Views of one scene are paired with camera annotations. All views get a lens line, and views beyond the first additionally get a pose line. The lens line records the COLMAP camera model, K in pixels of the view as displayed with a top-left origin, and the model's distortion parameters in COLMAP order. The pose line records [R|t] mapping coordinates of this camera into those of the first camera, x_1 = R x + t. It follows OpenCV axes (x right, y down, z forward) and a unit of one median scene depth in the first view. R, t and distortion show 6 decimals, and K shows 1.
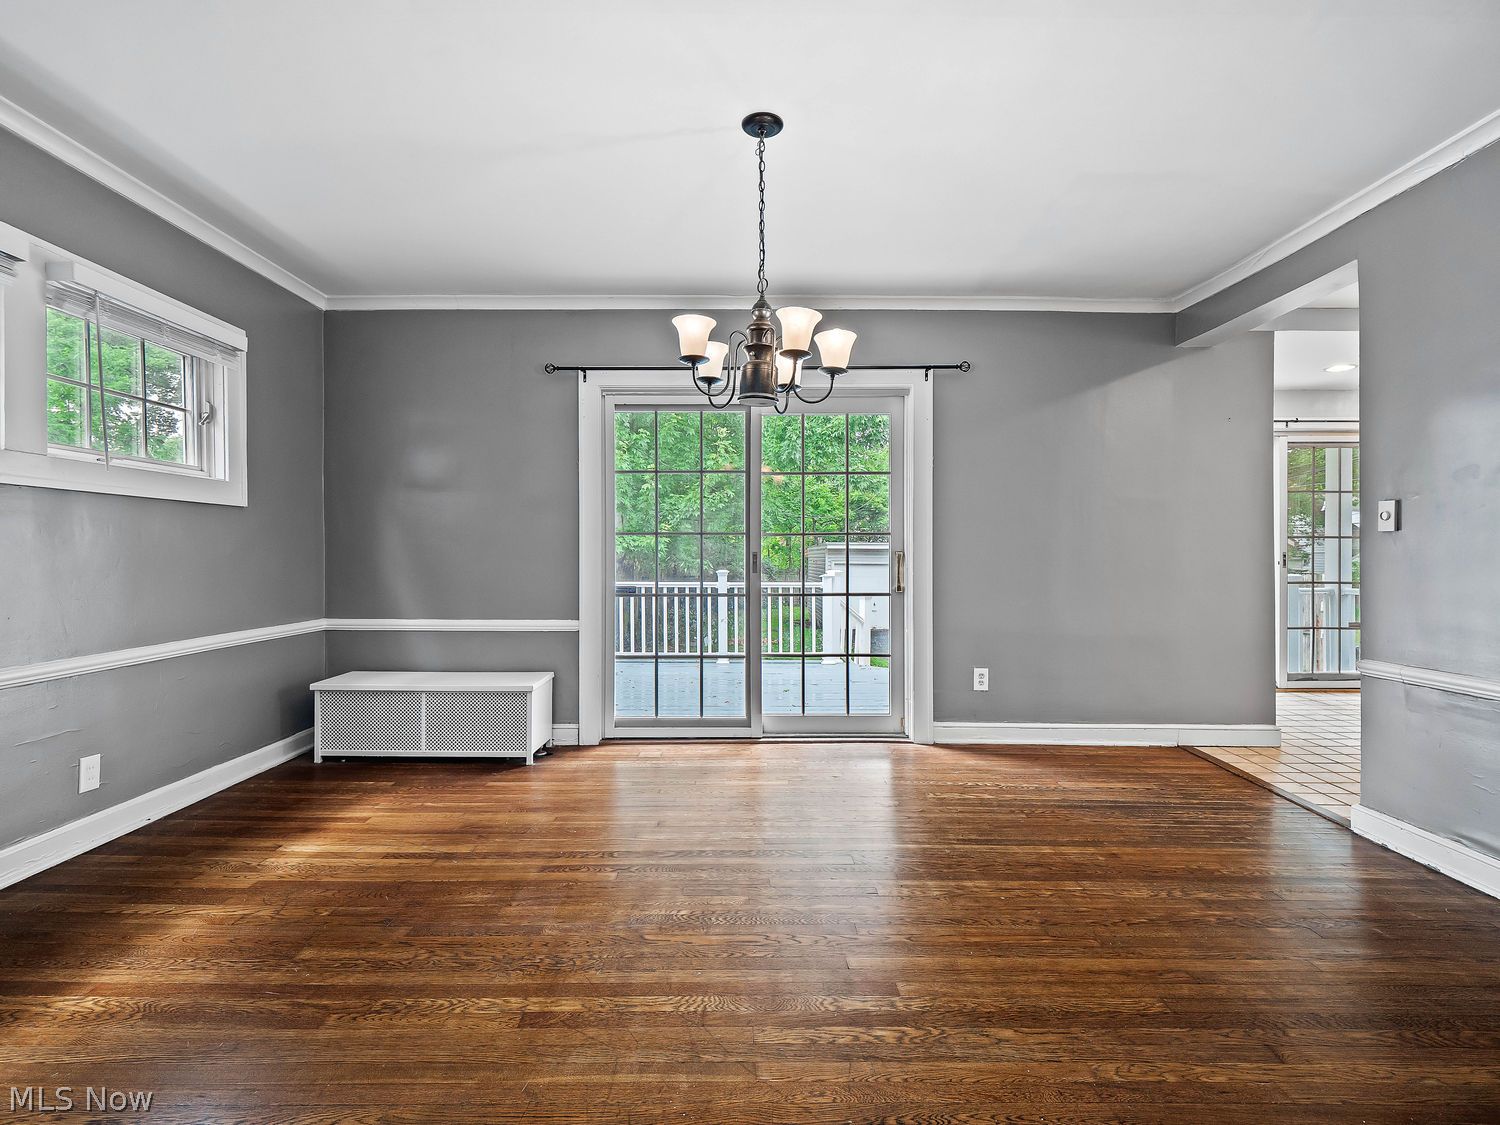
lens RADIAL K [[742.7, 0, 750.0], [0, 742.7, 562.5], [0, 0, 1]] dist [-0.001219, -0.001149]
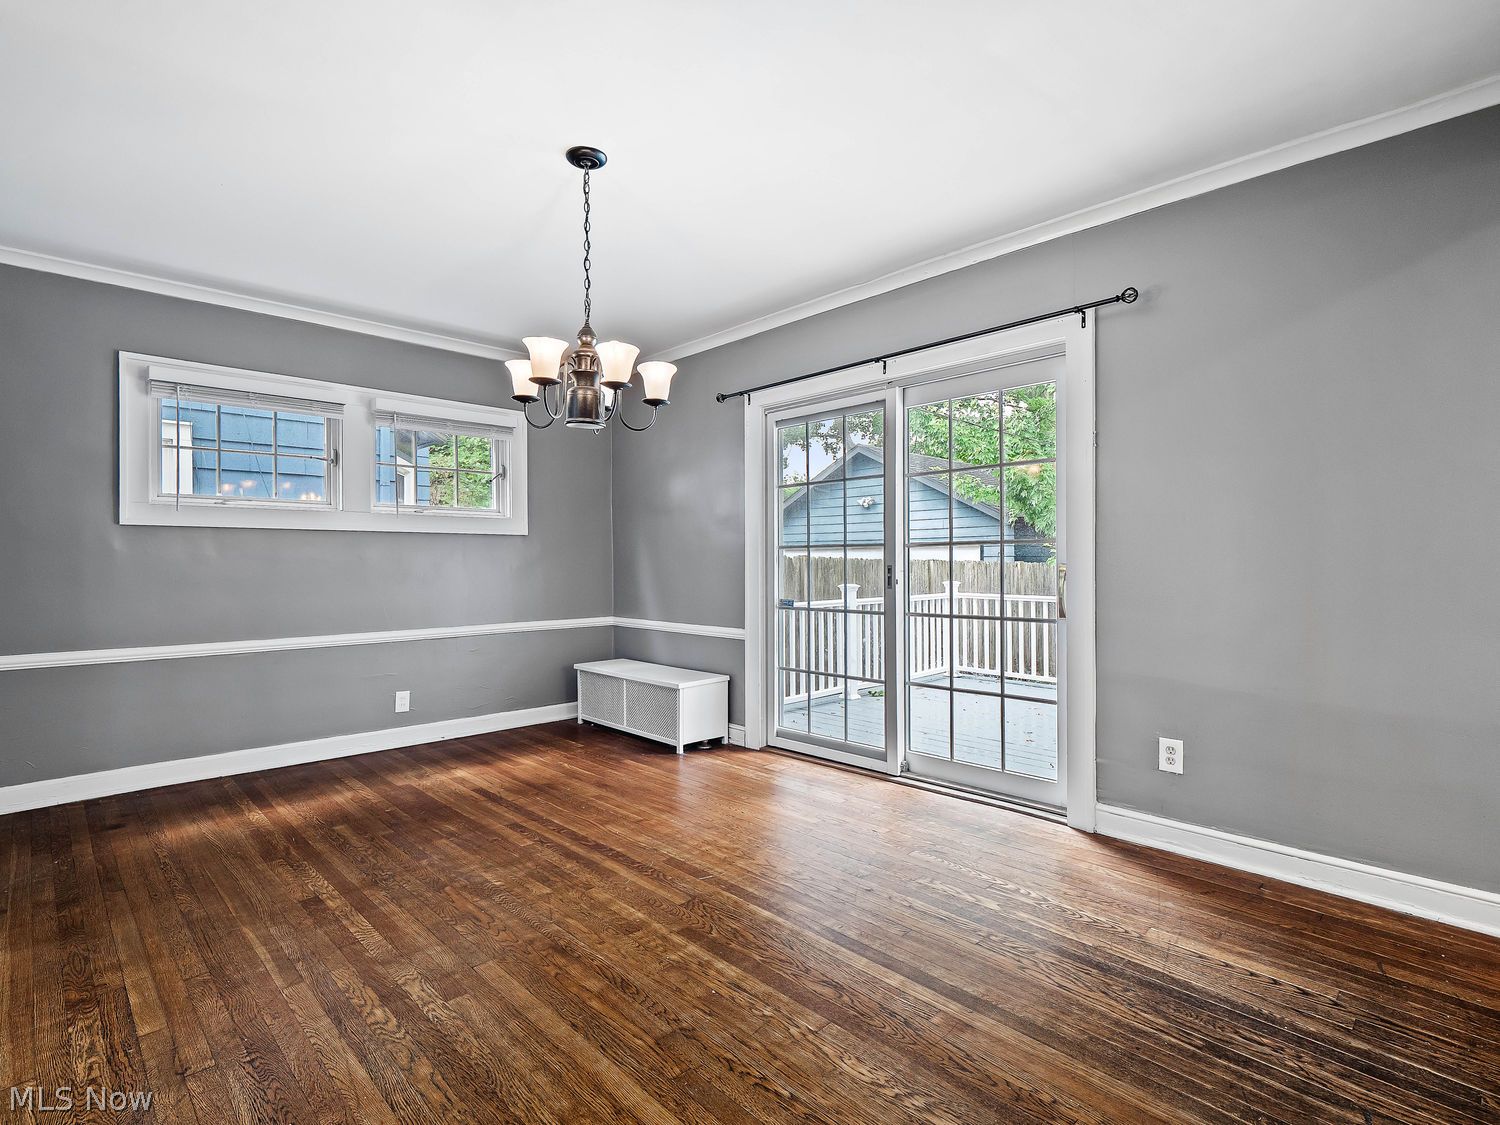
lens RADIAL K [[750.1, 0, 733.9], [0, 750.1, 580.0], [0, 0, 1]] dist [-0.000431, -0.001519]
pose [[0.684251, 0.013423, -0.729123, 0.597319], [-0.002740, 0.999871, 0.015836, -0.011863], [0.729242, -0.008838, 0.684199, 0.281025]]
